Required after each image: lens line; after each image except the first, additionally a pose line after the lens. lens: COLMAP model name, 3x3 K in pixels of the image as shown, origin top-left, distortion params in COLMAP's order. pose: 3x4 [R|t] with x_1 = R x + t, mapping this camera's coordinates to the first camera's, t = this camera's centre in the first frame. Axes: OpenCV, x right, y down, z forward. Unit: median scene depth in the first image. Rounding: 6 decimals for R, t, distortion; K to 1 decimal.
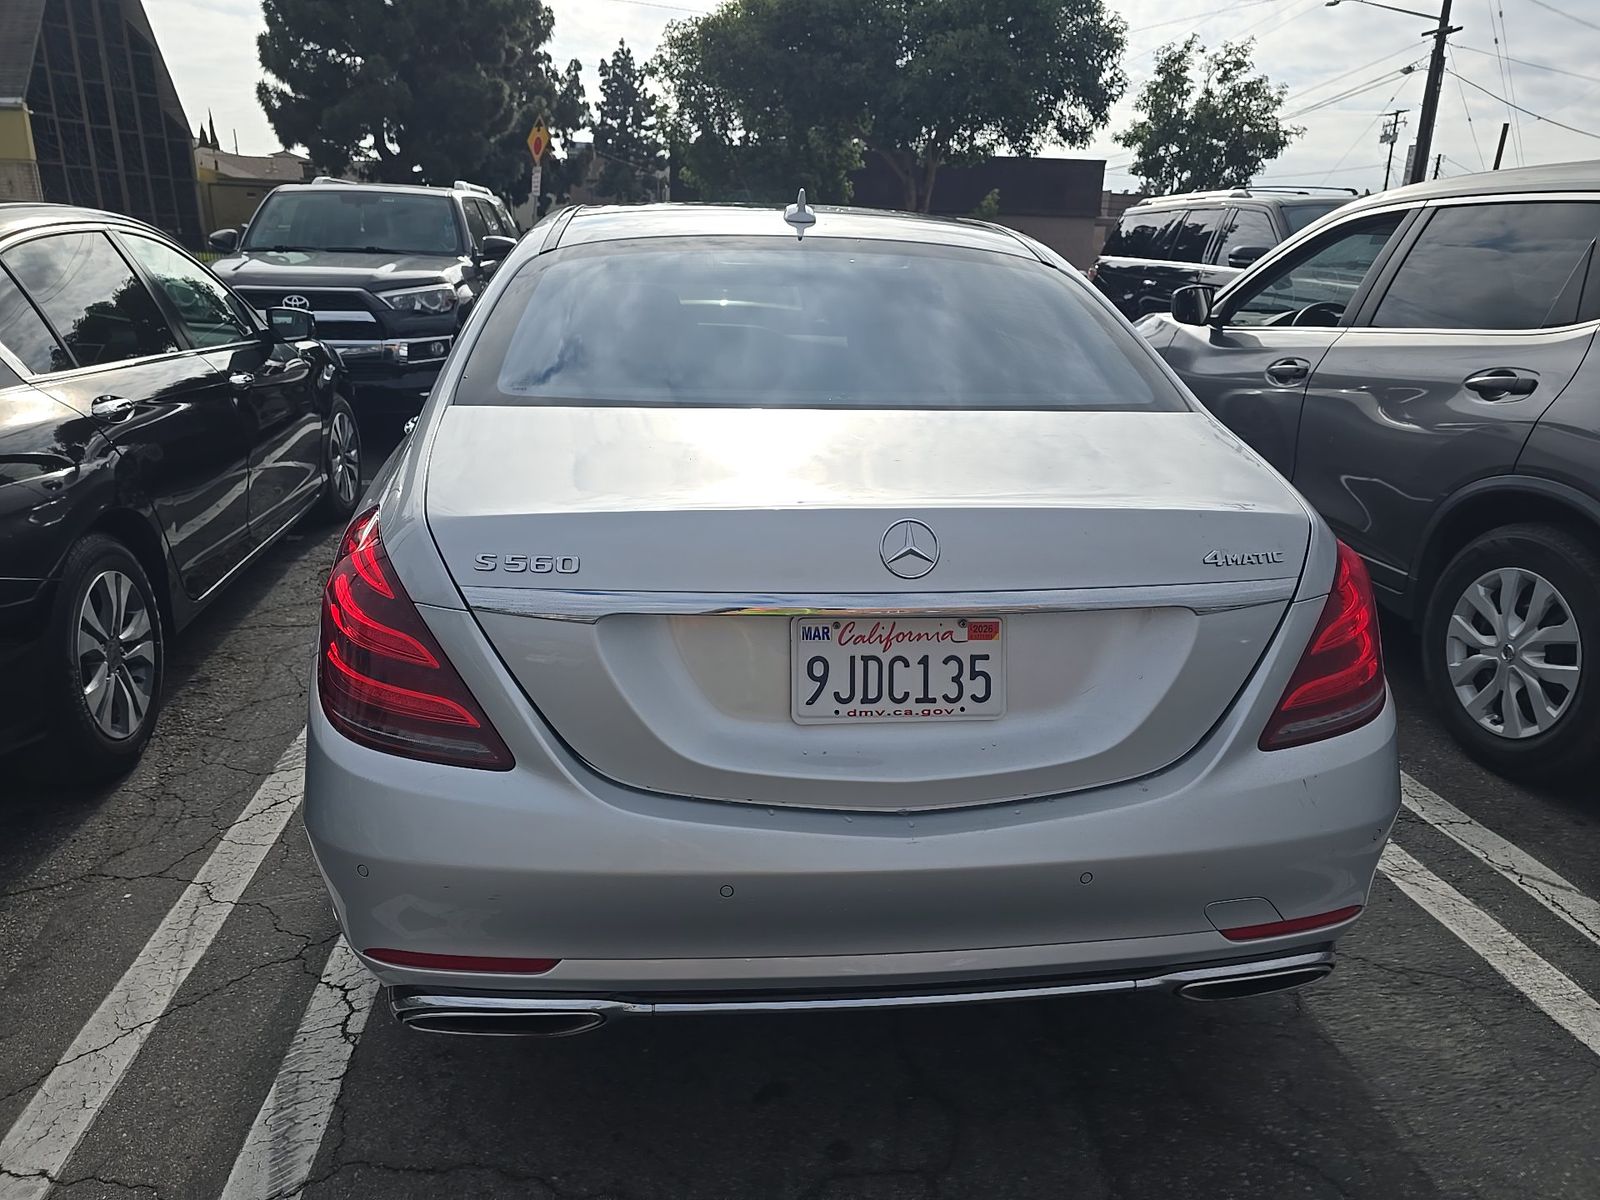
lens RADIAL K [[1110.6, 0, 807.9], [0, 1110.6, 599.6], [0, 0, 1]] dist [0.037120, -0.036570]
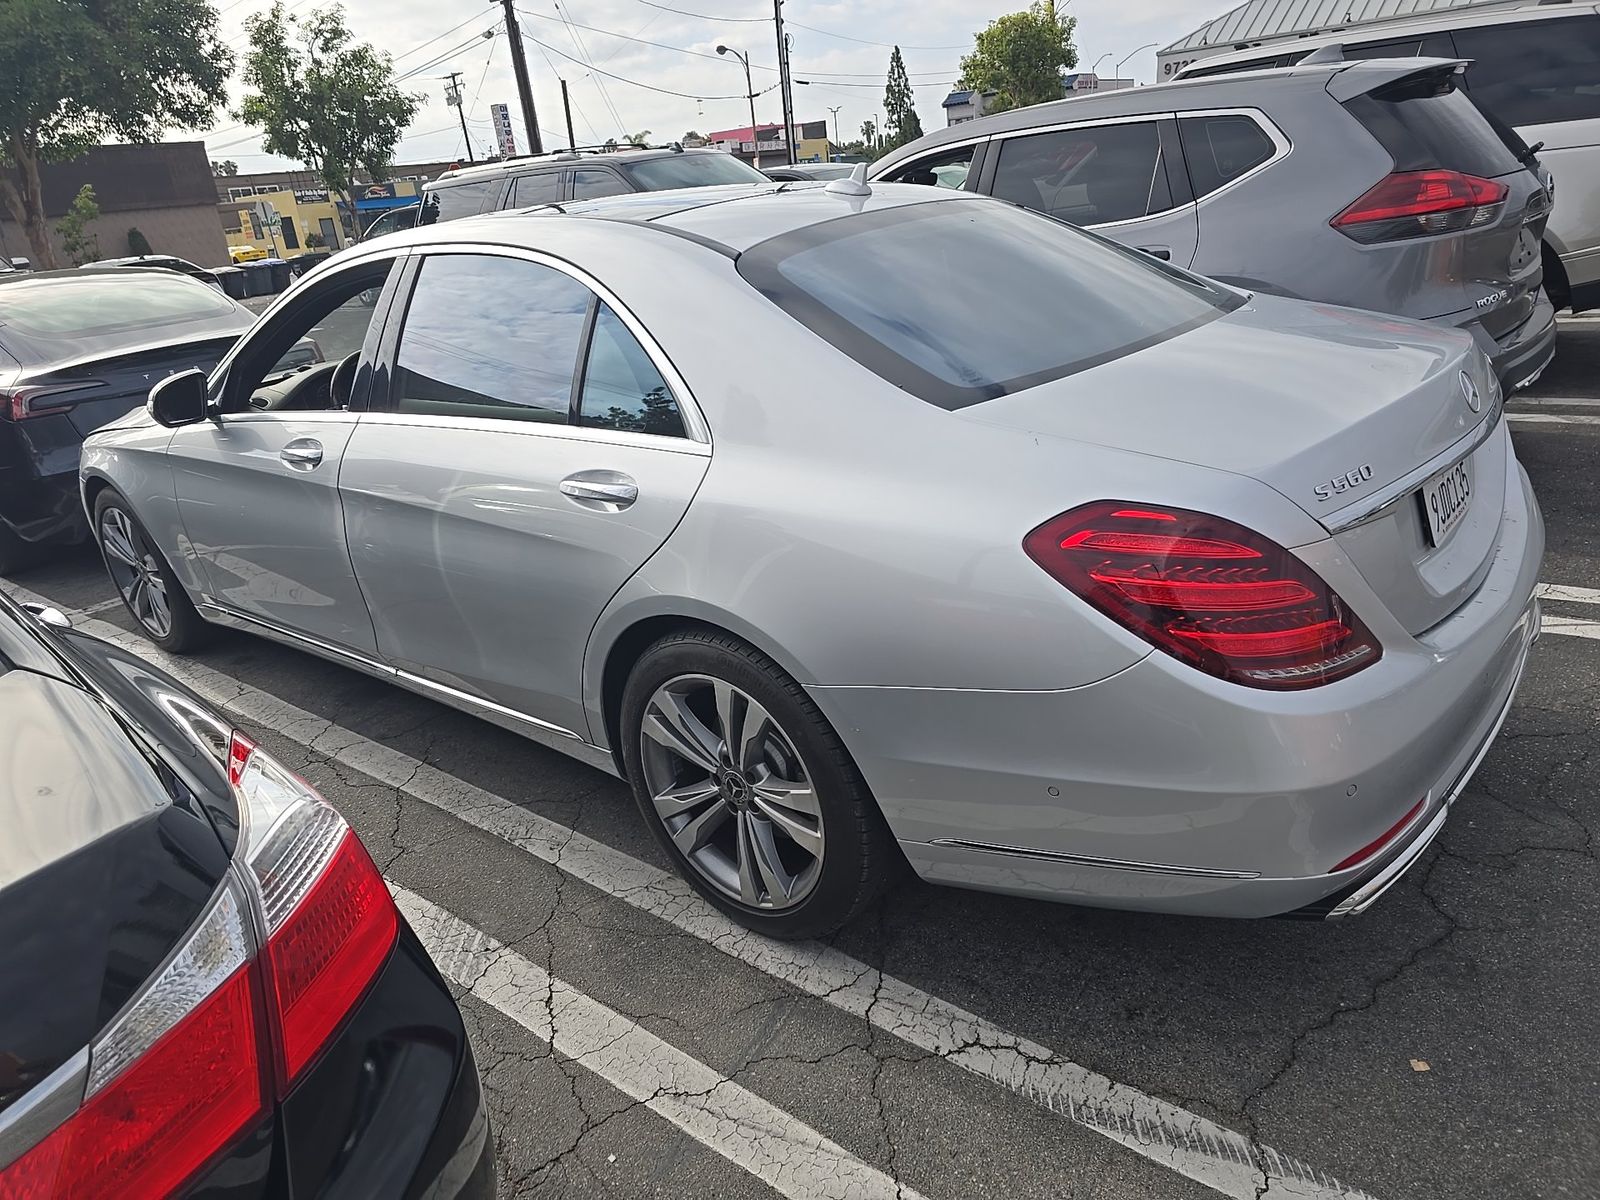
lens RADIAL K [[1110.6, 0, 798.6], [0, 1110.6, 602.6], [0, 0, 1]] dist [0.037120, -0.036570]
pose [[0.713667, -0.337857, 0.613622, -0.097567], [0.321929, 0.936198, 0.141050, -0.018072], [-0.622126, 0.096880, 0.776900, 0.032727]]
